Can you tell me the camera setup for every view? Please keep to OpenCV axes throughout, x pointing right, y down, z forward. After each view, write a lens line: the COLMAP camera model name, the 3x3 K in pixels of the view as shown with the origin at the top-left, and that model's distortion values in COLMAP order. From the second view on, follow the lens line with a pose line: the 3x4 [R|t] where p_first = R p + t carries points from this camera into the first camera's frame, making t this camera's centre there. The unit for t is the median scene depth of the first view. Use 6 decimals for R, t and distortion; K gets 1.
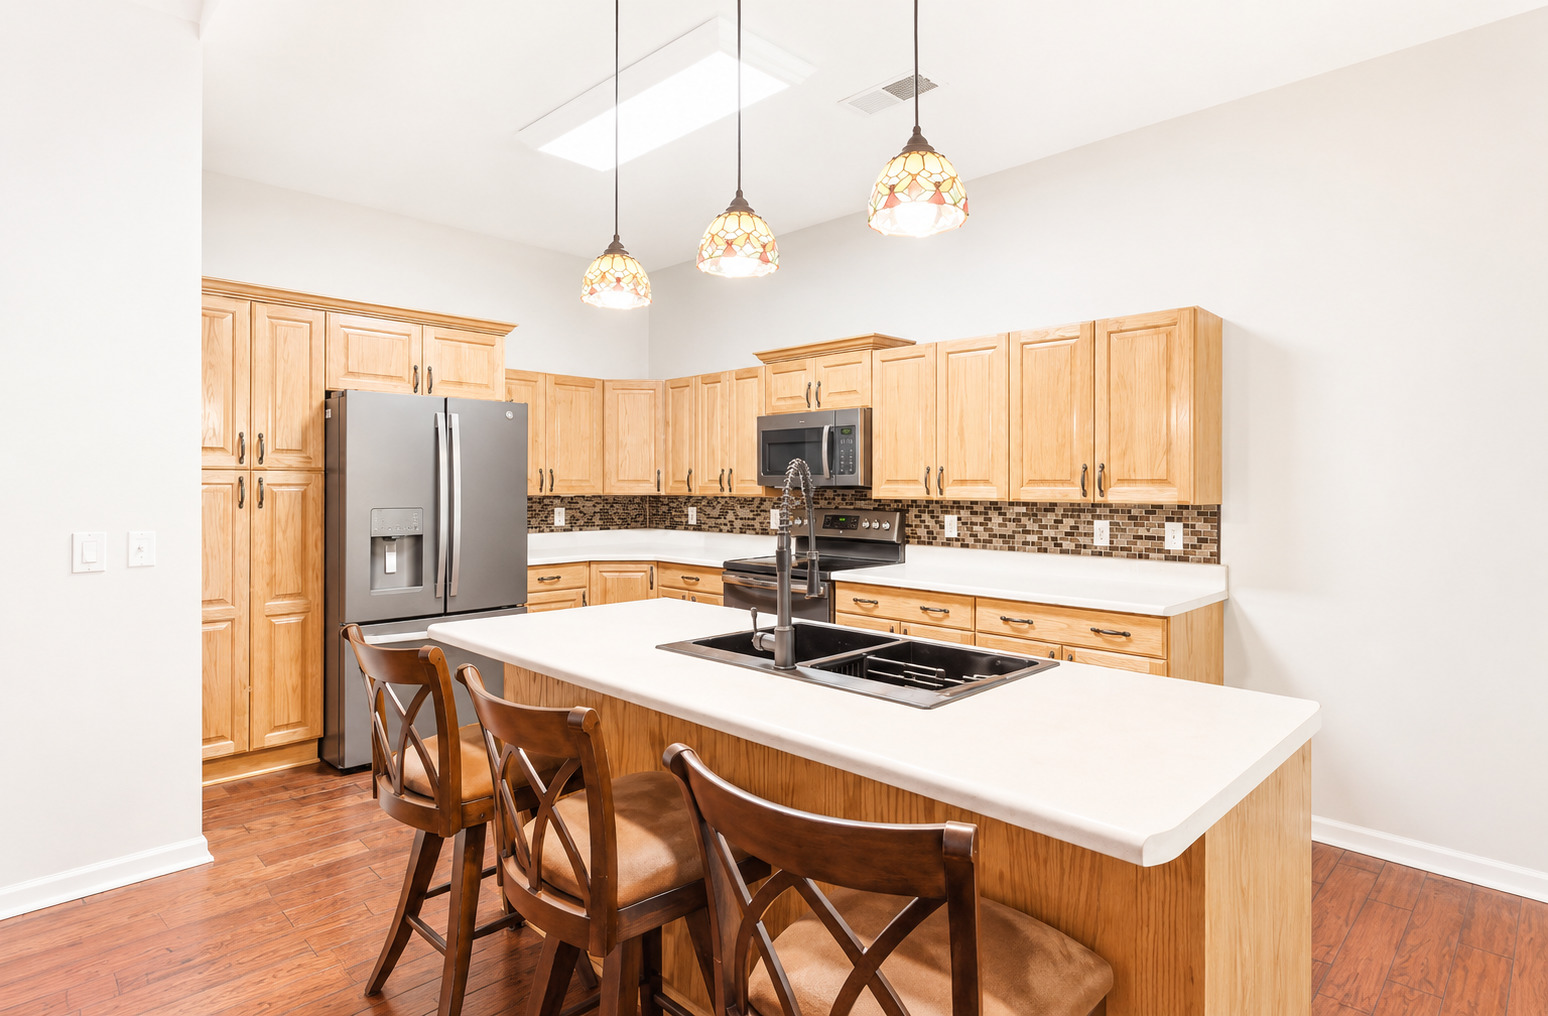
lens RADIAL K [[801.6, 0, 774.7], [0, 801.6, 478.1], [0, 0, 1]] dist [0.000256, -0.000121]
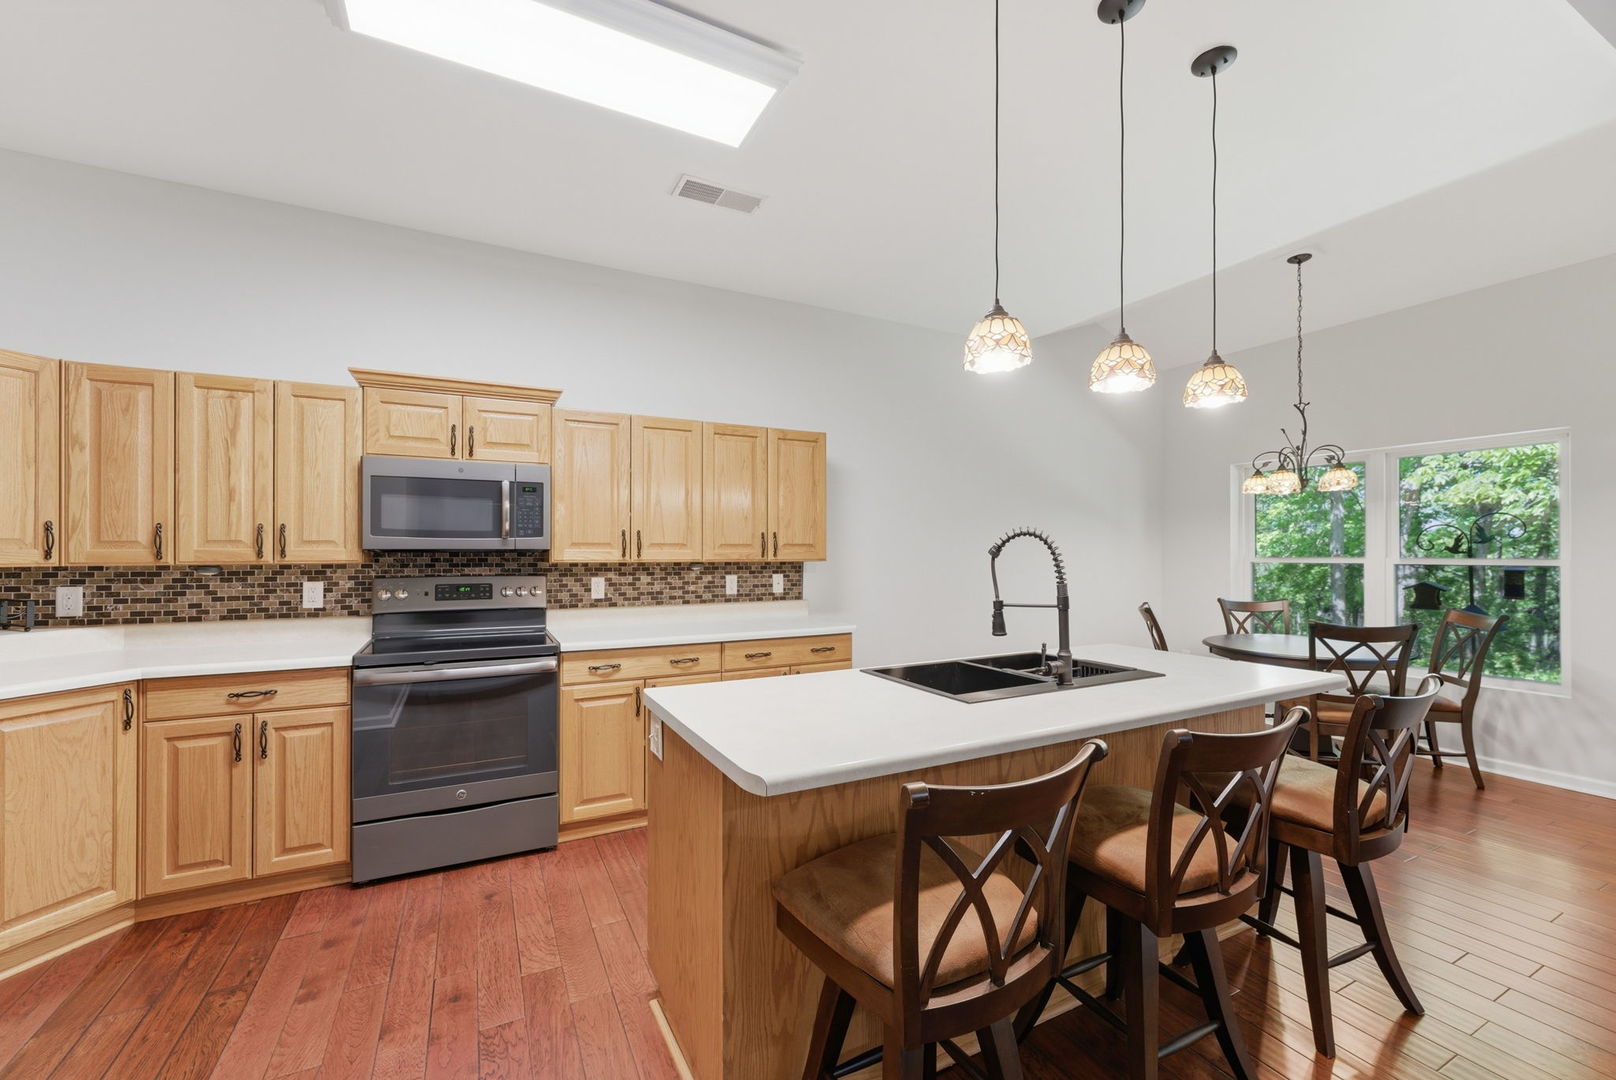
lens RADIAL K [[657.5, 0, 813.7], [0, 657.5, 547.9], [0, 0, 1]] dist [-0.026636, -0.000018]
pose [[0.305481, -0.001378, 0.952197, -0.547814], [-0.009848, 0.999941, 0.004606, 0.000610], [-0.952147, -0.010784, 0.305449, 0.490731]]
